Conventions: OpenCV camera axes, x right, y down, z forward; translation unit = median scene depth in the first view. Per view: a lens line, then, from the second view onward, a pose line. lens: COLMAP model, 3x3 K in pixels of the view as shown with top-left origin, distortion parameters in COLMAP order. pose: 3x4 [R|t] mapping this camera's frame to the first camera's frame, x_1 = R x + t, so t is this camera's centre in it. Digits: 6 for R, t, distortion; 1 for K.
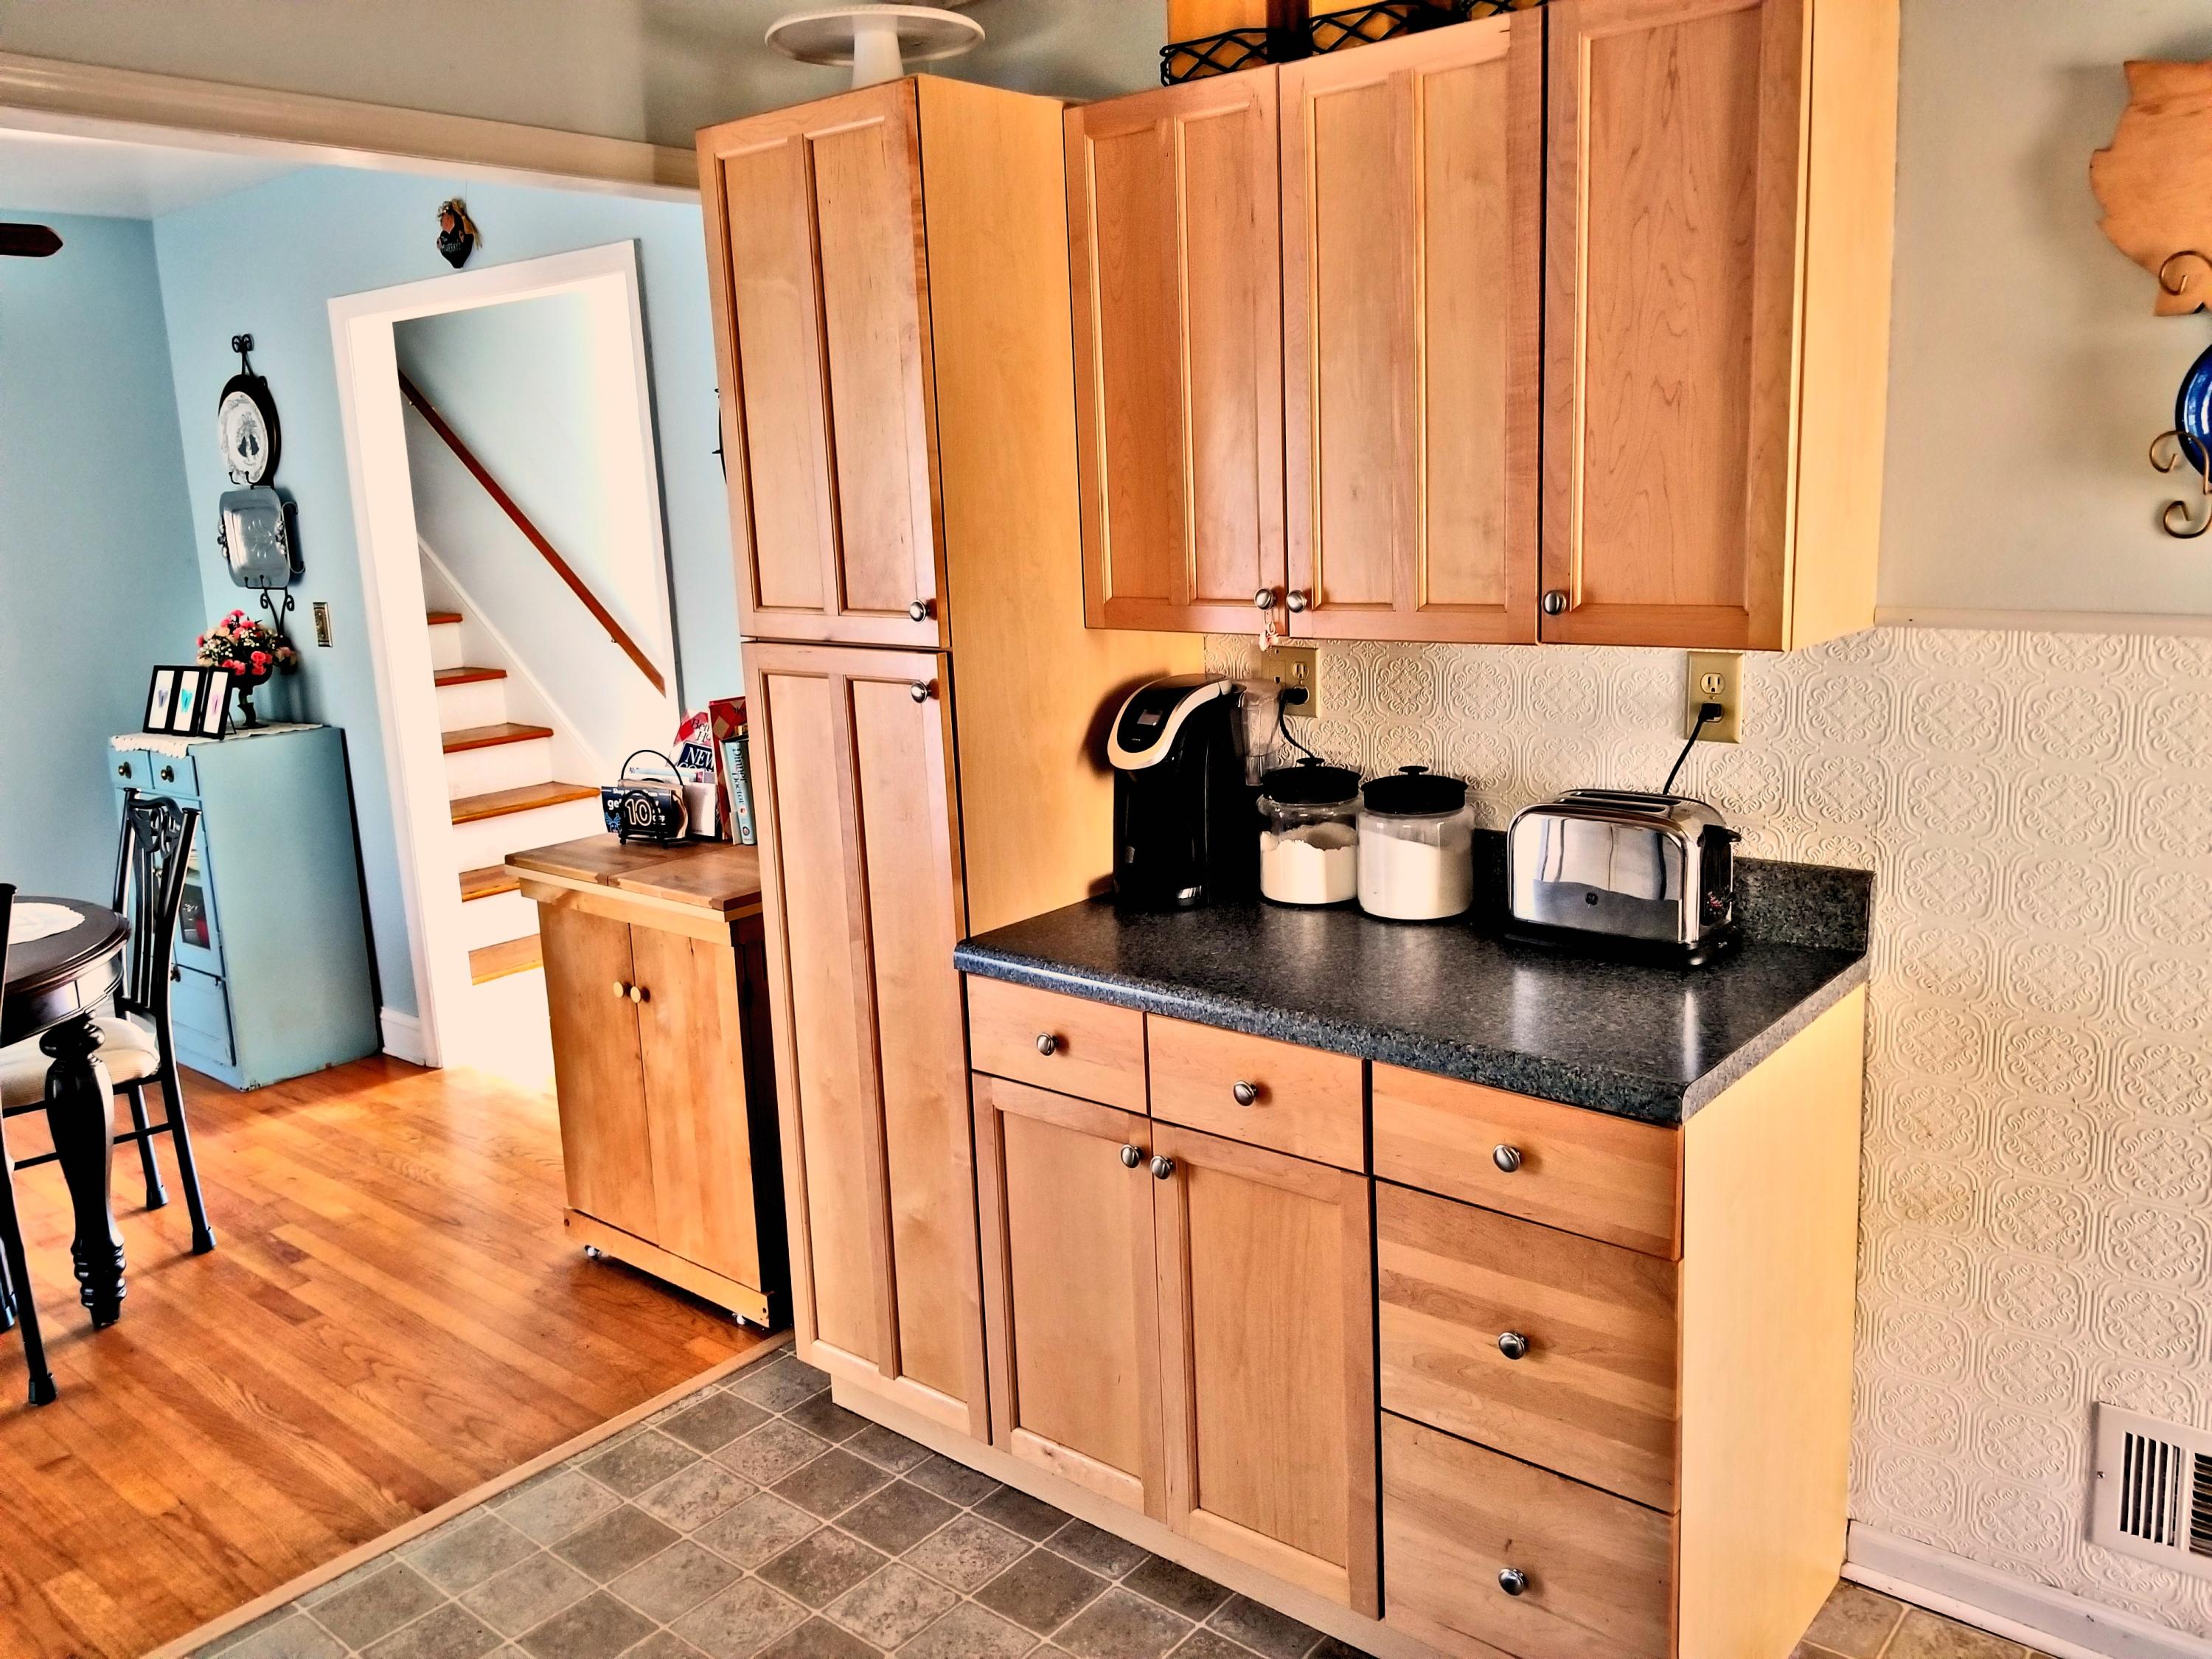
lens RADIAL K [[1714.1, 0, 1104.2], [0, 1714.1, 814.4], [0, 0, 1]] dist [0.007016, 0.004838]
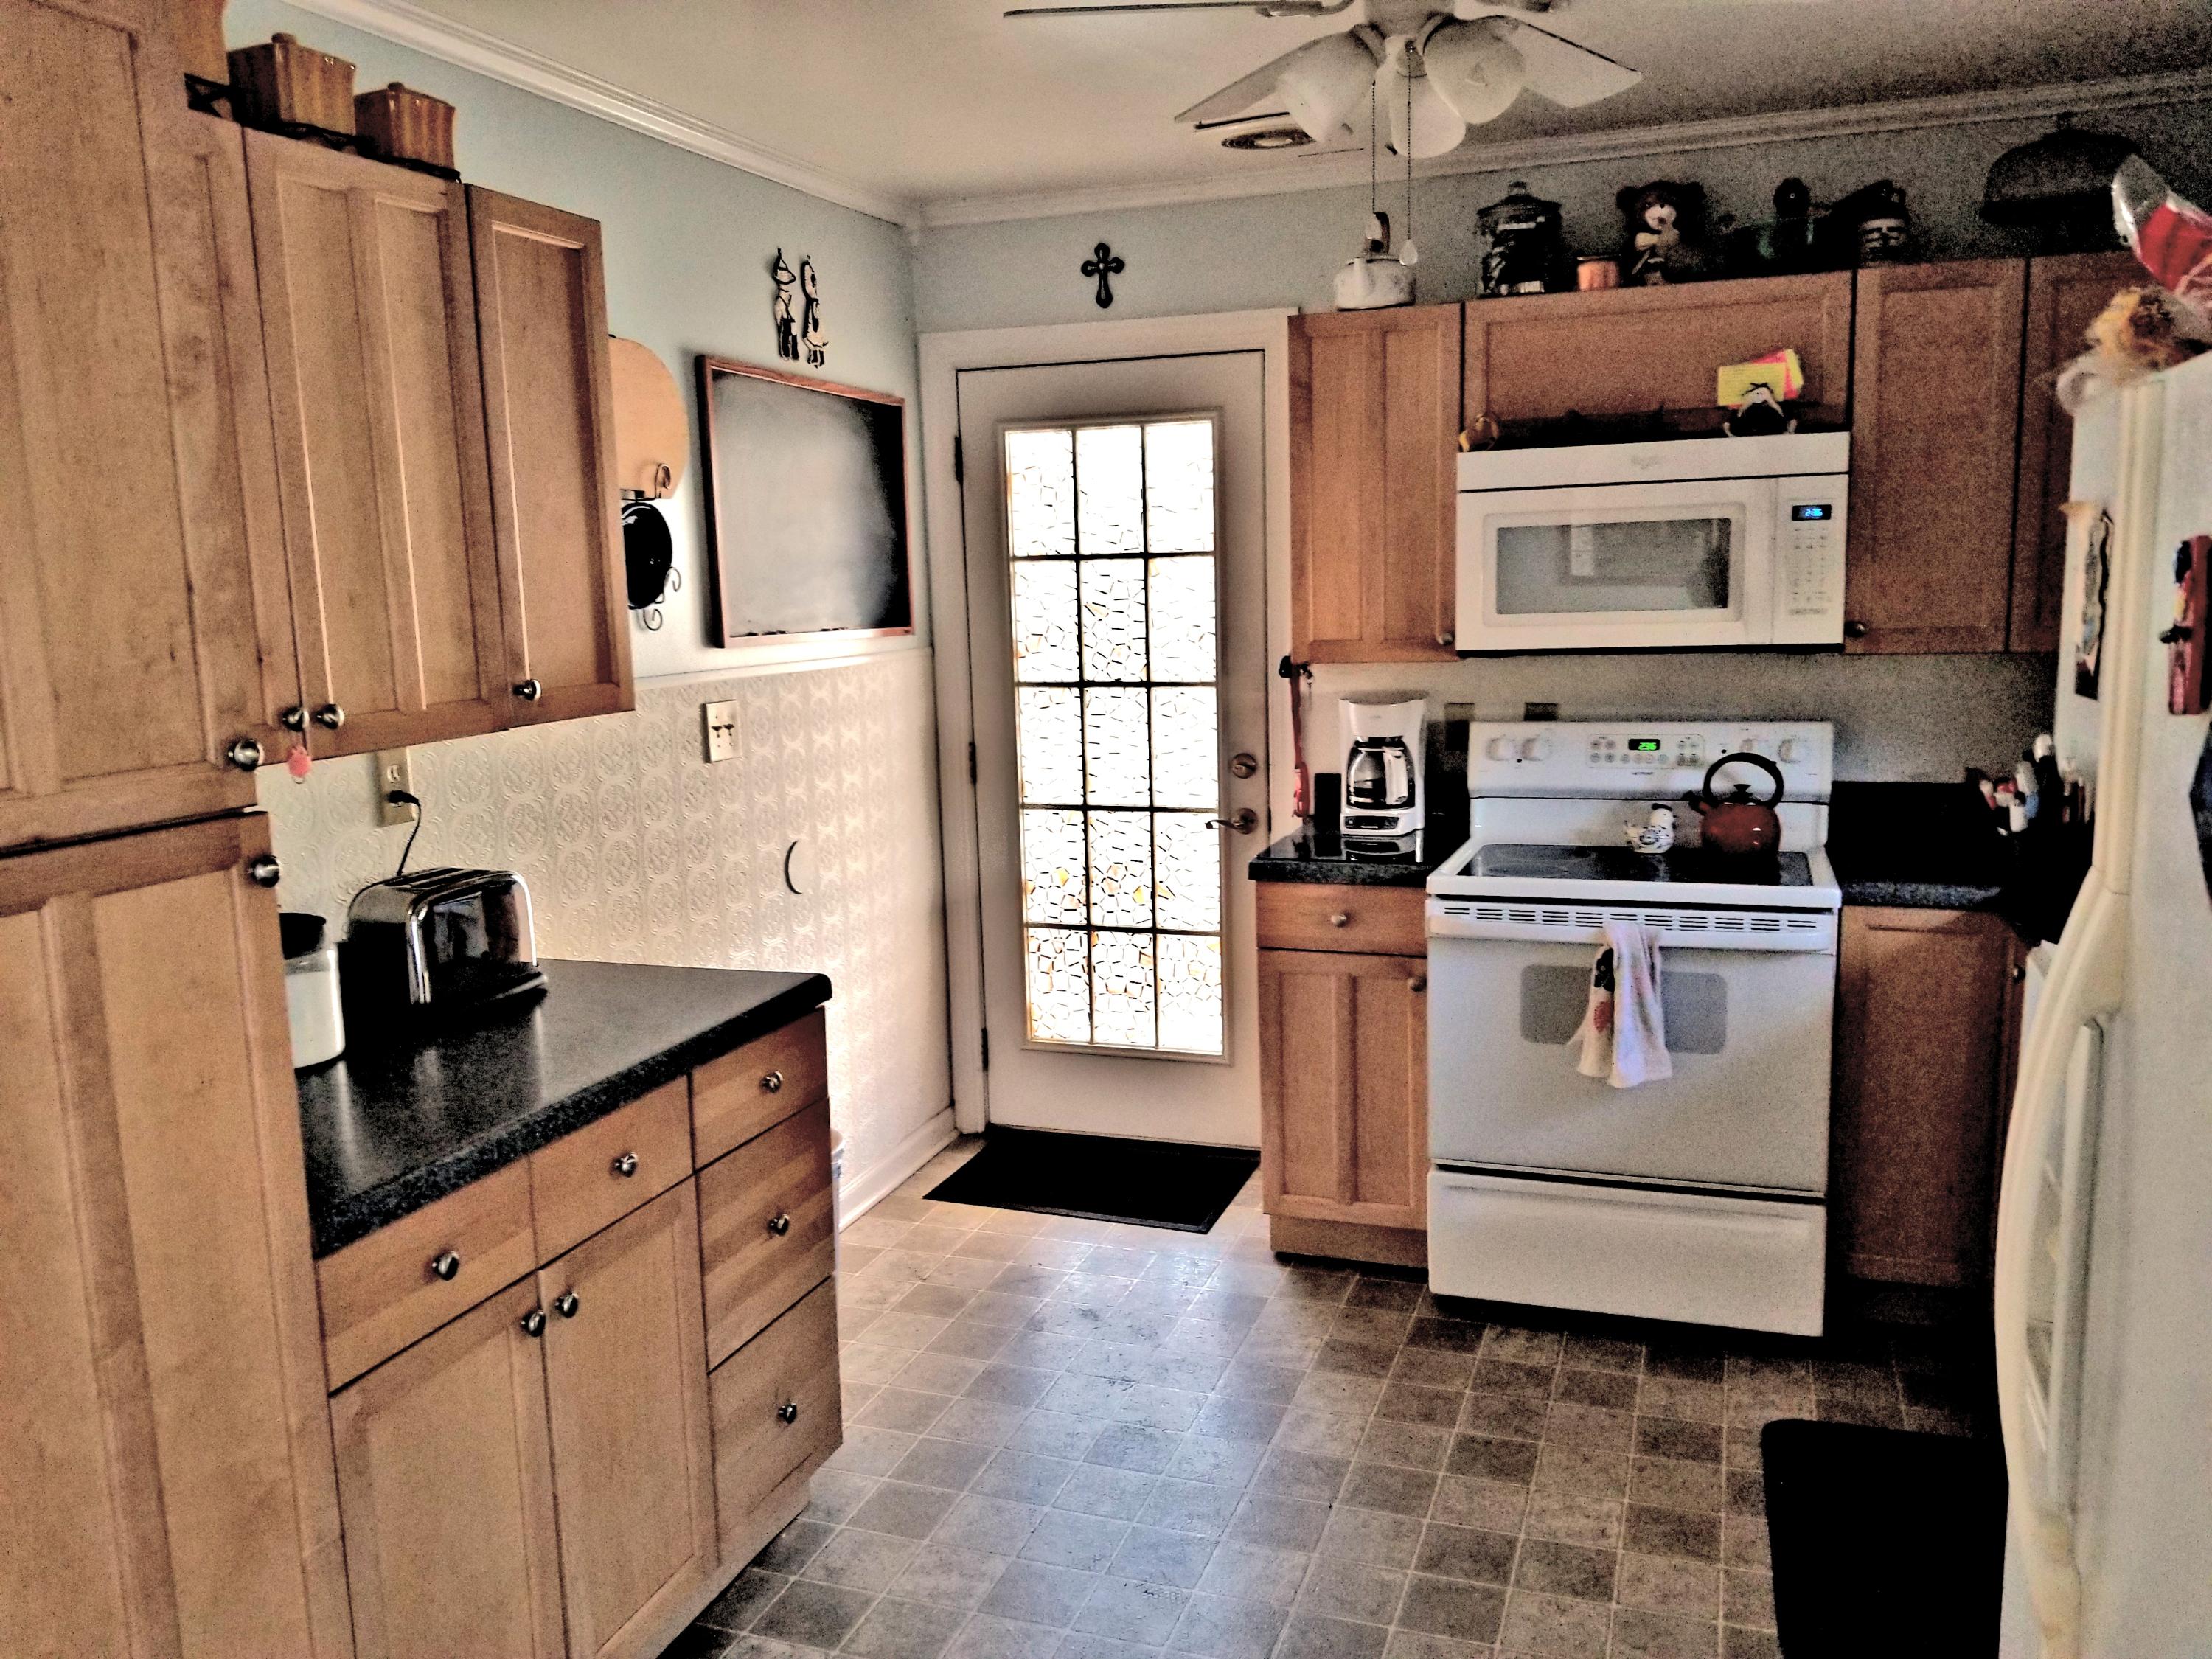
lens RADIAL K [[1714.1, 0, 1104.0], [0, 1714.1, 833.9], [0, 0, 1]] dist [0.007016, 0.004838]
pose [[-0.355479, -0.089758, 0.930364, -0.649674], [0.230241, 0.956298, 0.180232, -0.098797], [-0.905883, 0.278277, -0.319278, 0.686093]]
